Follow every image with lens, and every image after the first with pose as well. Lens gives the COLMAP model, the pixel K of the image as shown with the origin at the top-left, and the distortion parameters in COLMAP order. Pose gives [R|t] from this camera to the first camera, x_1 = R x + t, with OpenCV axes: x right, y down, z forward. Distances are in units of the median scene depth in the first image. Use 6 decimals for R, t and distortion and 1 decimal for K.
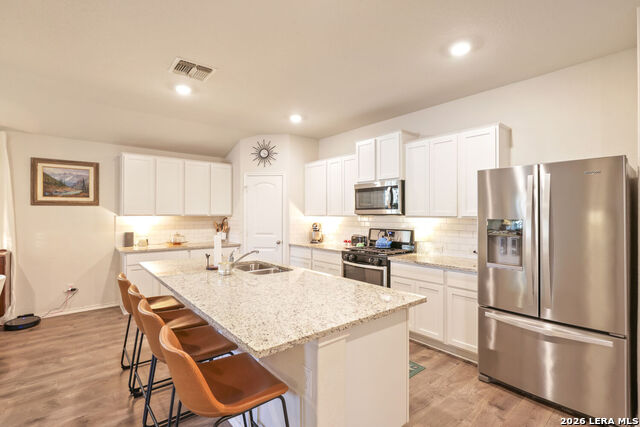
lens RADIAL K [[308.8, 0, 321.3], [0, 308.8, 213.2], [0, 0, 1]] dist [-0.019195, -0.000231]
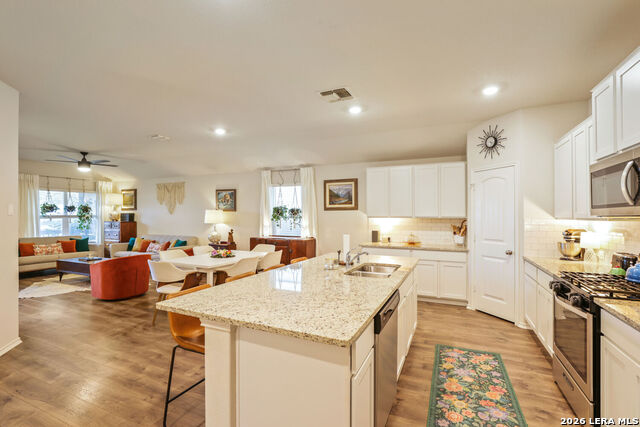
lens RADIAL K [[293.8, 0, 314.4], [0, 293.8, 217.0], [0, 0, 1]] dist [-0.009160, 0.001222]
pose [[0.412645, 0.002358, -0.910889, 0.357674], [0.001511, 0.999994, 0.003273, 0.001795], [0.910891, -0.002727, 0.412639, 0.273844]]
